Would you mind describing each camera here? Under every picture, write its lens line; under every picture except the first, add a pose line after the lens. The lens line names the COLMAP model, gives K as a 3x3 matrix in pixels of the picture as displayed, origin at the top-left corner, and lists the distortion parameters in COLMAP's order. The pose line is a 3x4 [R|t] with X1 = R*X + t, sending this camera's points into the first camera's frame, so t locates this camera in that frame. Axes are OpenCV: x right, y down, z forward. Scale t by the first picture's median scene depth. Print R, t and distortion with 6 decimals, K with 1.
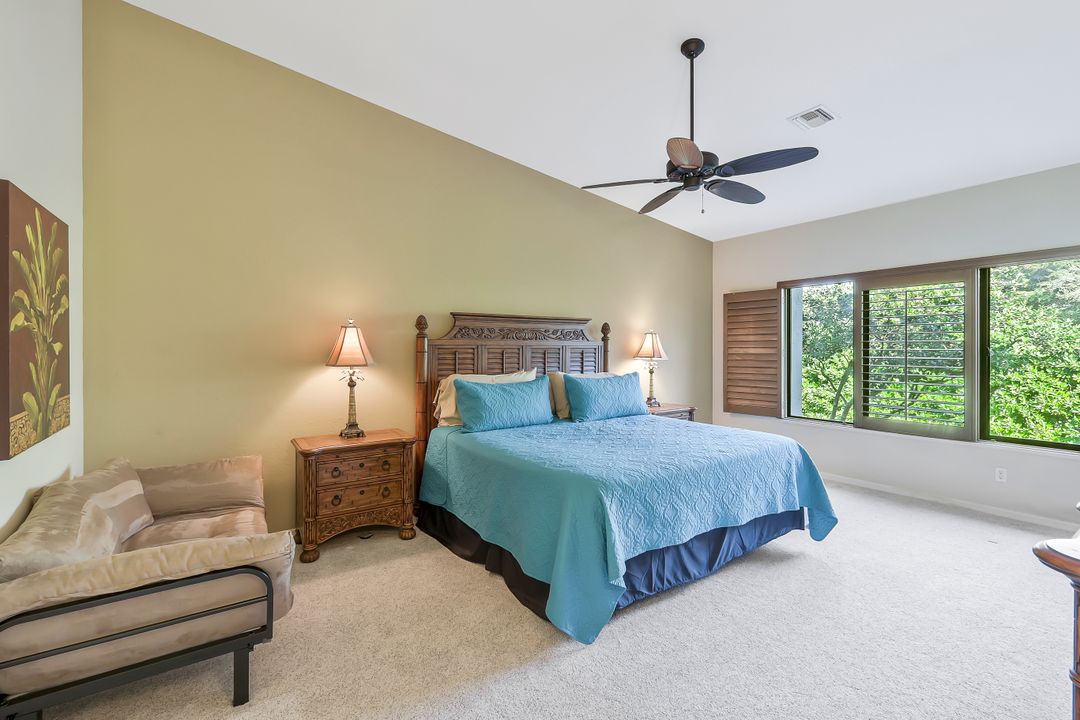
lens RADIAL K [[473.4, 0, 540.1], [0, 473.4, 335.4], [0, 0, 1]] dist [-0.001274, -0.000069]
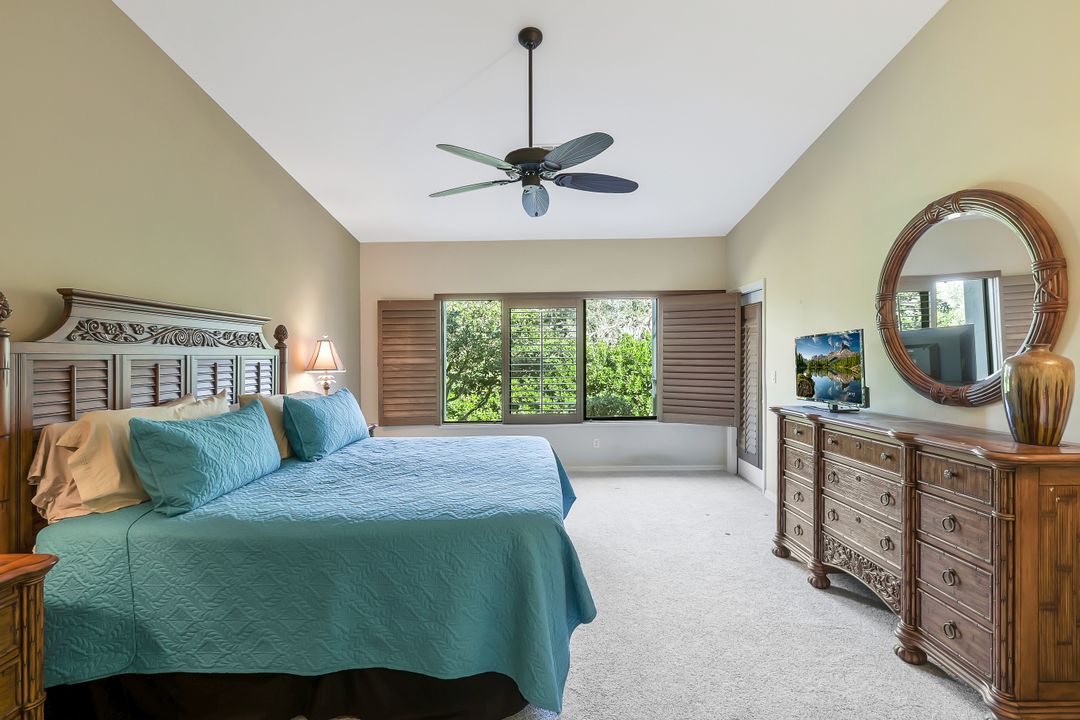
lens RADIAL K [[480.8, 0, 540.0], [0, 480.8, 360.0], [0, 0, 1]] dist [0.000700, 0.000114]
pose [[0.561041, -0.008811, 0.827741, -0.271173], [-0.013590, 0.999711, 0.019853, 0.008422], [-0.827677, -0.022387, 0.560759, 0.251116]]
